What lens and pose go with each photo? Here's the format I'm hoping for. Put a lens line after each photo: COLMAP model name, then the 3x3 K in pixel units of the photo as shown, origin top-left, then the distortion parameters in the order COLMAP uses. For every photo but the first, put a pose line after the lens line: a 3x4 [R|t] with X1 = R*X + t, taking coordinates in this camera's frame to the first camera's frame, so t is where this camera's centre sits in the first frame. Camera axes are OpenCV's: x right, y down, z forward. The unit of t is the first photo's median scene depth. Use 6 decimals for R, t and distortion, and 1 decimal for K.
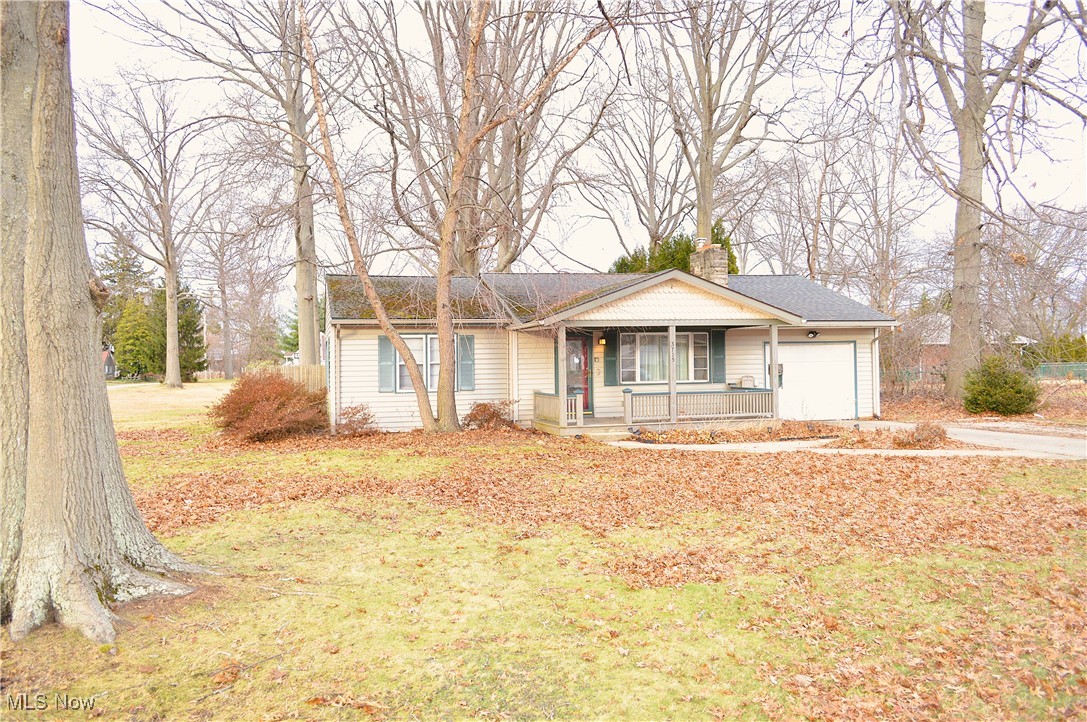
lens RADIAL K [[887.3, 0, 543.5], [0, 887.3, 361.0], [0, 0, 1]] dist [0.006467, 0.004375]
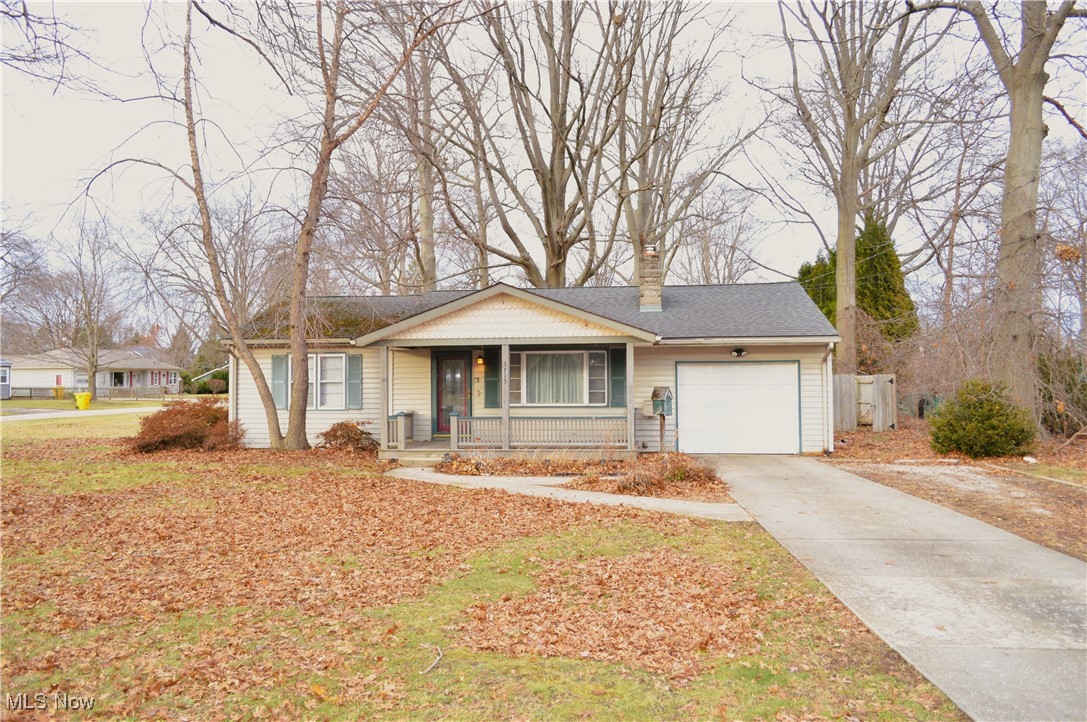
lens RADIAL K [[887.3, 0, 543.5], [0, 887.3, 361.0], [0, 0, 1]] dist [0.006467, 0.004375]
pose [[0.927910, 0.002645, -0.372795, 0.481557], [-0.008022, 0.999885, -0.012873, -0.010235], [0.372718, 0.014935, 0.927824, 0.146918]]
